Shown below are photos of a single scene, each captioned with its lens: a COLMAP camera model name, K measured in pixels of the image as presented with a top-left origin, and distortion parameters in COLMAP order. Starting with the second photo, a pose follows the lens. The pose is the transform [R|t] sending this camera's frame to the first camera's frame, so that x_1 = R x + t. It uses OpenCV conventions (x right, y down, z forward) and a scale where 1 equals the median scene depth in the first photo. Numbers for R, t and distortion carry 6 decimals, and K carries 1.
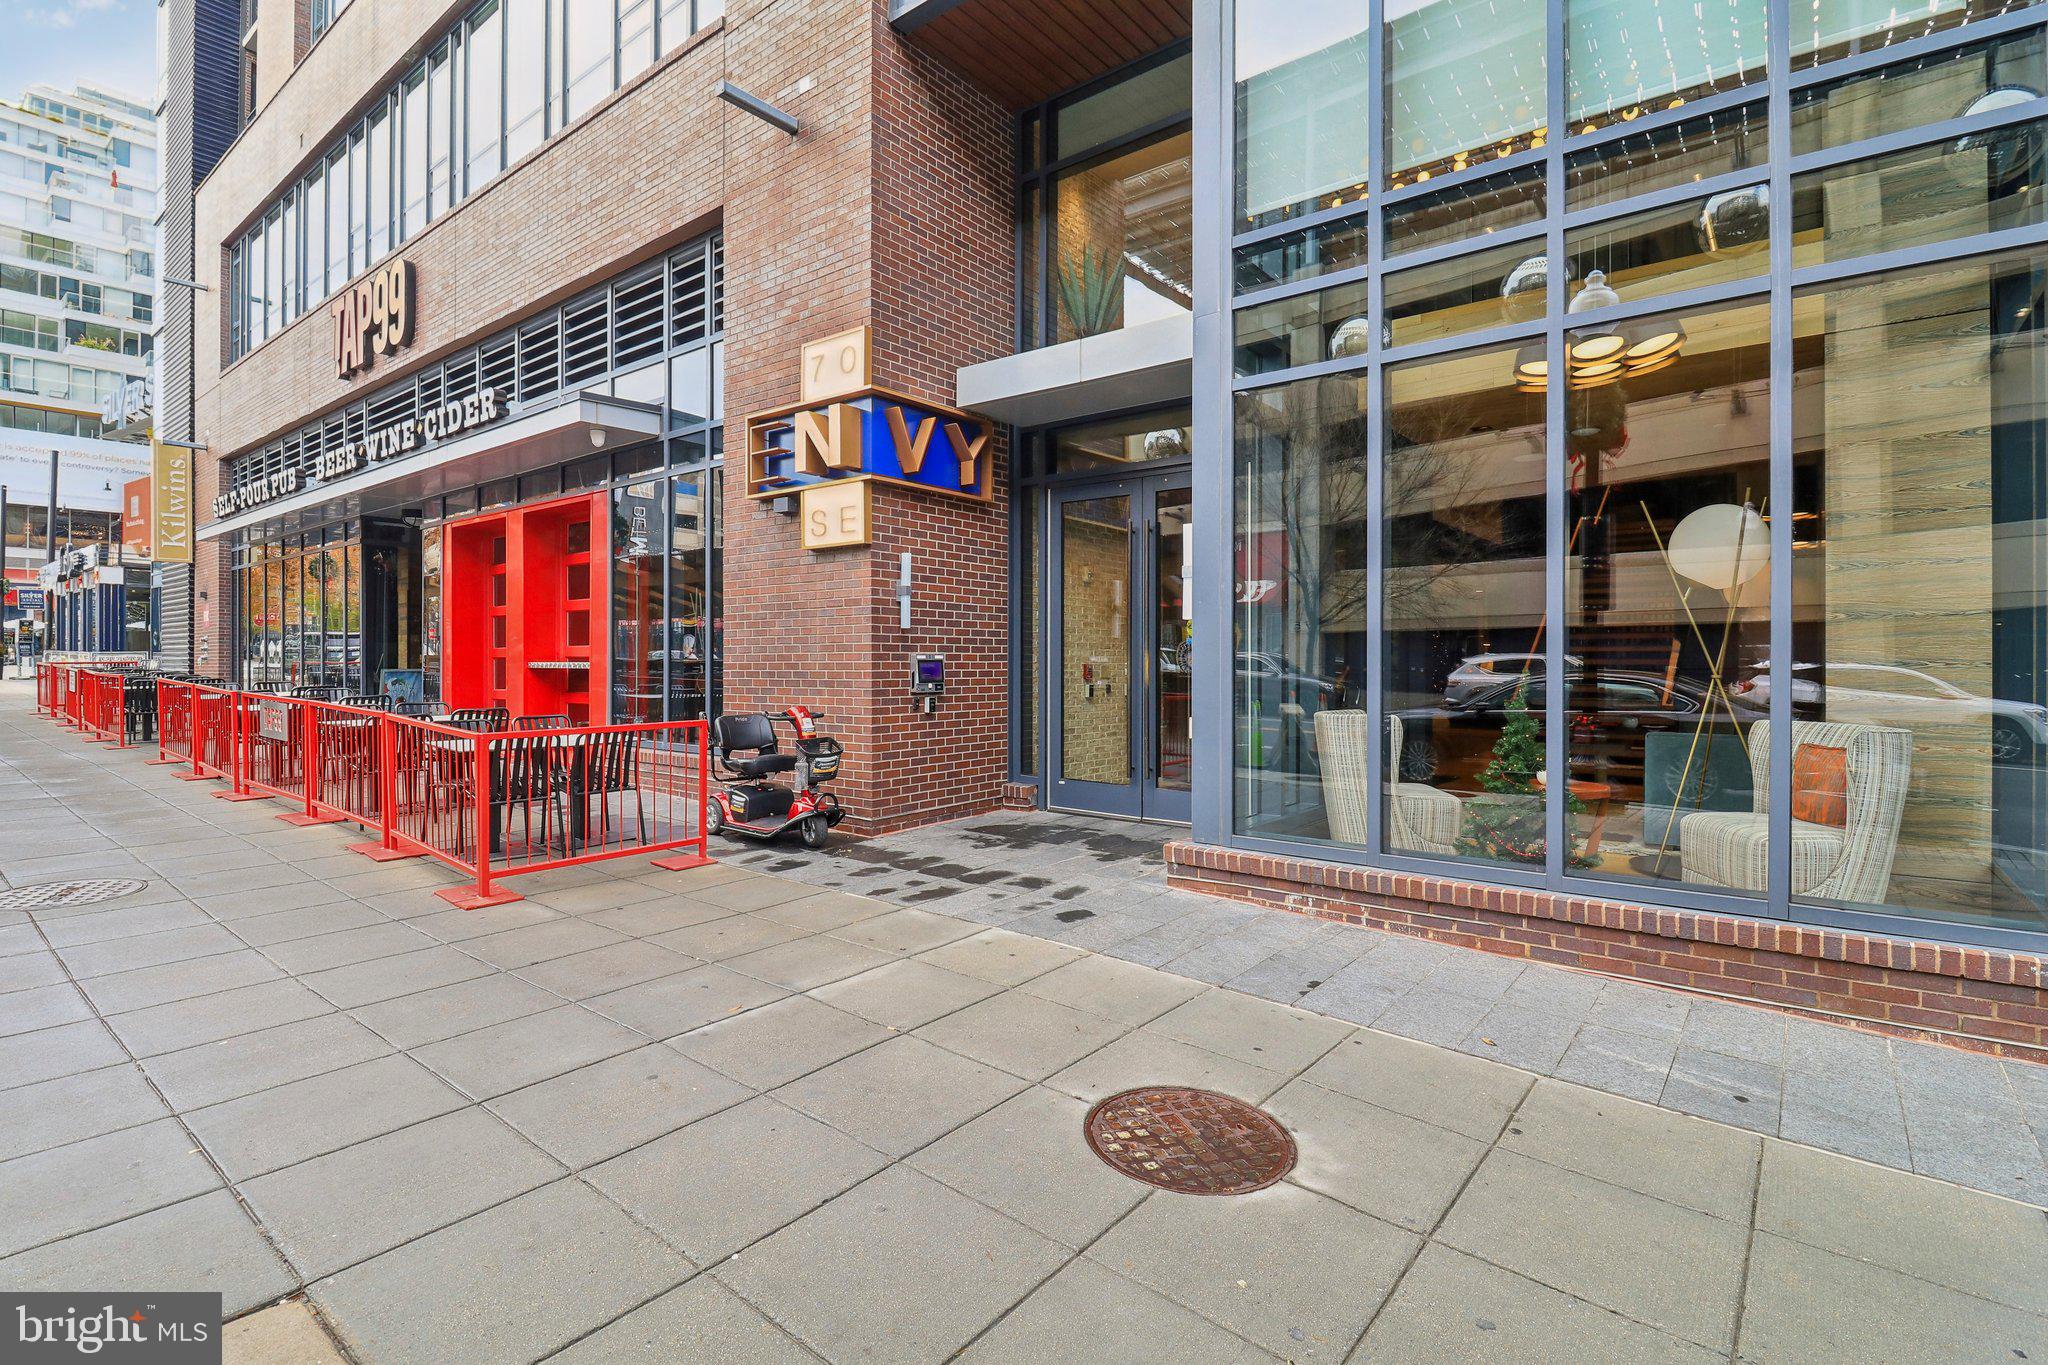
lens RADIAL K [[976.0, 0, 1024.0], [0, 976.0, 682.5], [0, 0, 1]] dist [0.000161, 0.000004]
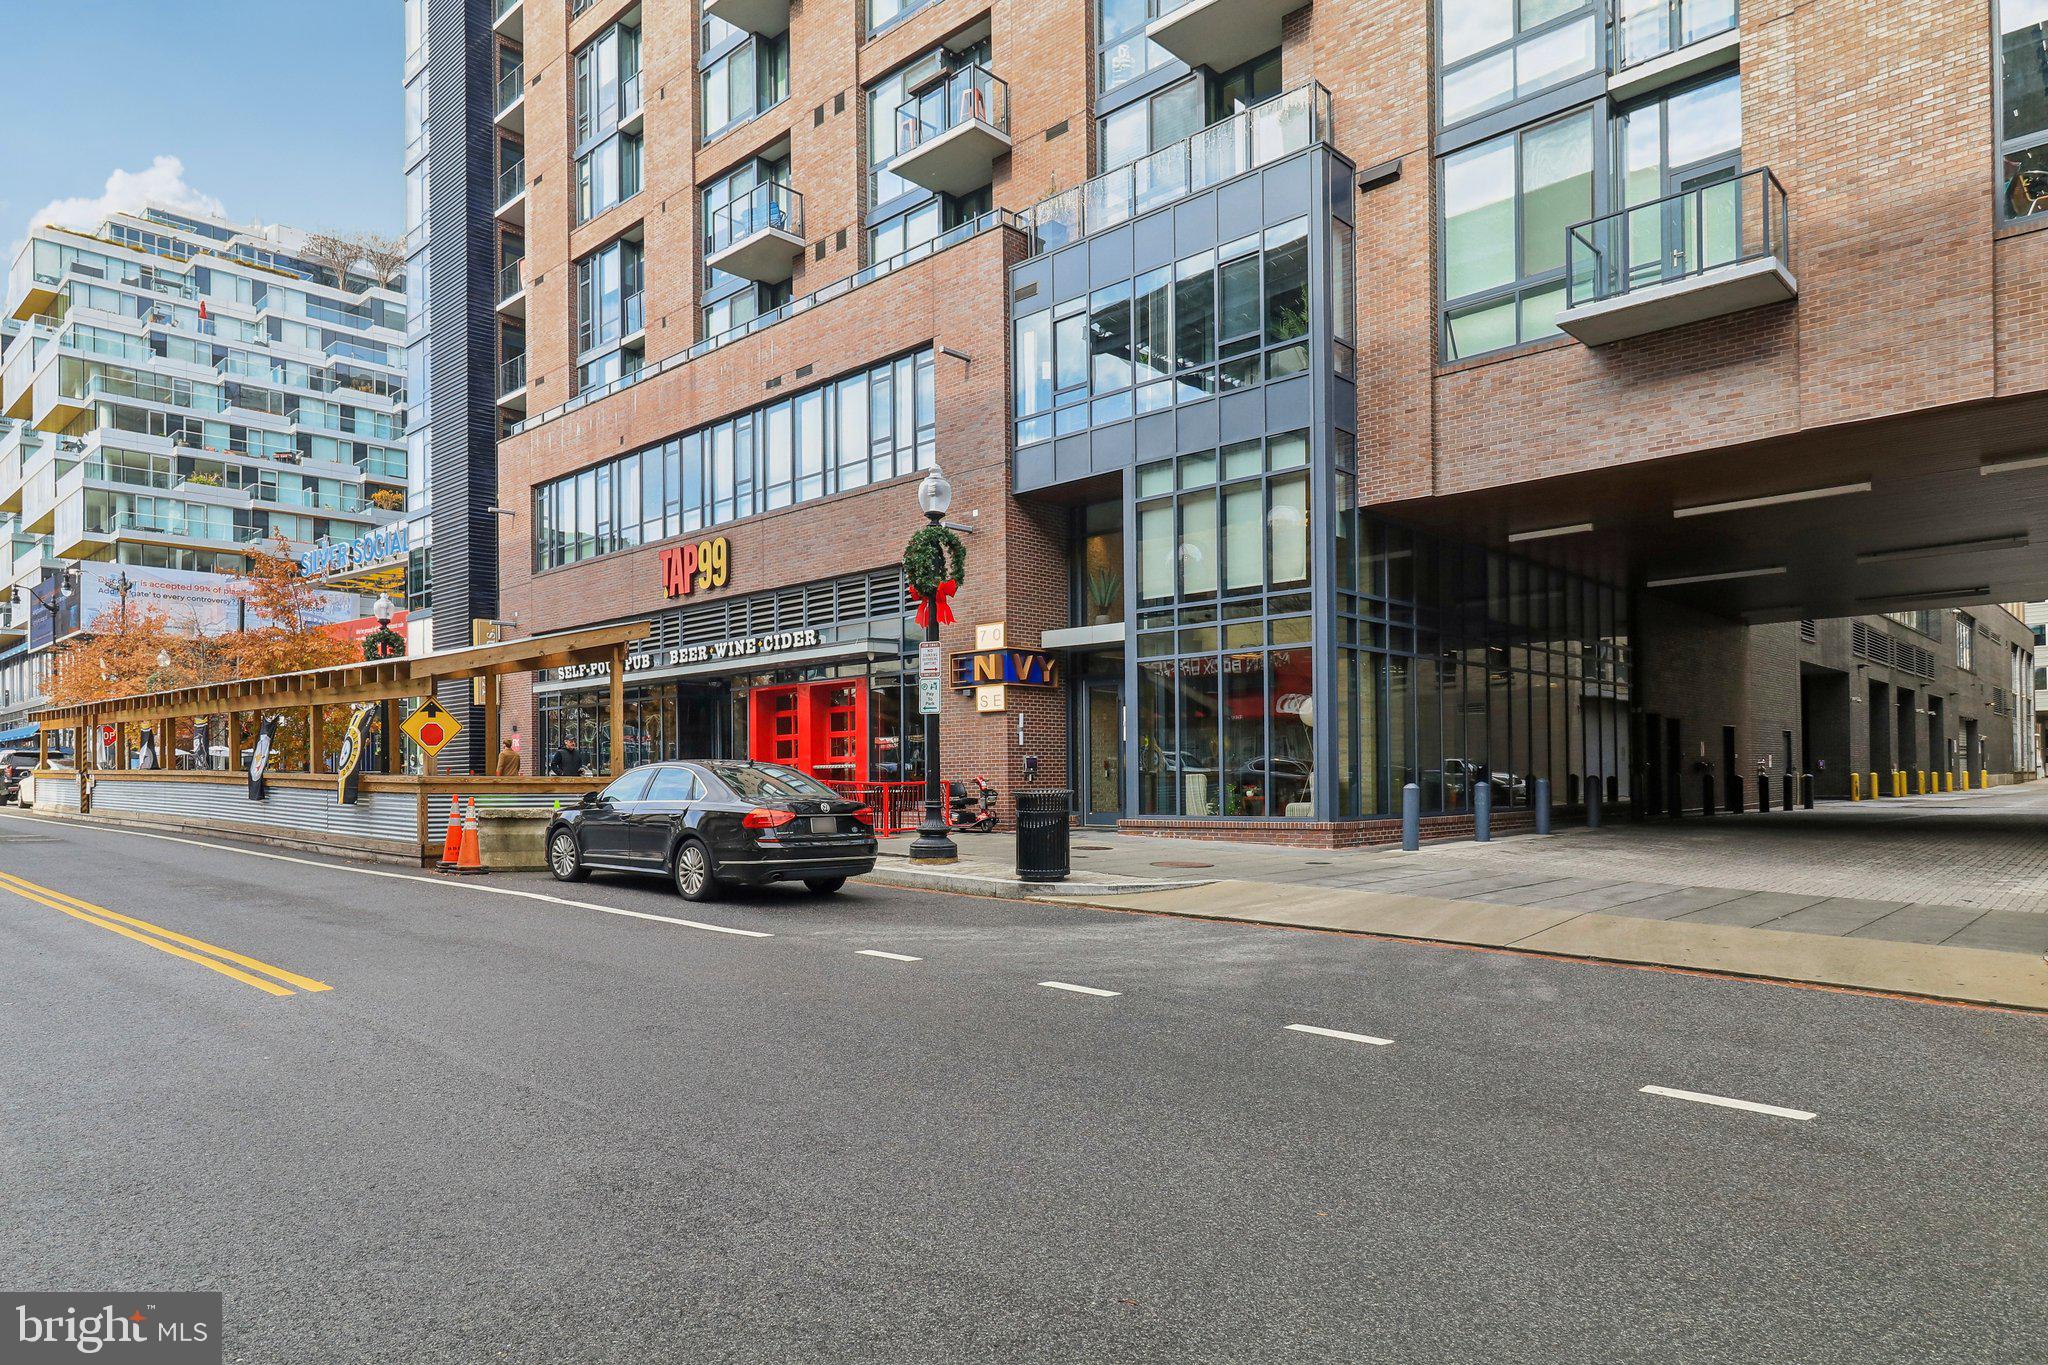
lens RADIAL K [[1238.5, 0, 1024.0], [0, 1238.5, 682.5], [0, 0, 1]] dist [-0.026619, -0.000169]
pose [[0.996752, -0.017488, -0.078613, 0.119337], [0.009188, 0.994458, -0.104734, 0.103550], [0.080008, 0.103672, 0.991388, -1.913006]]
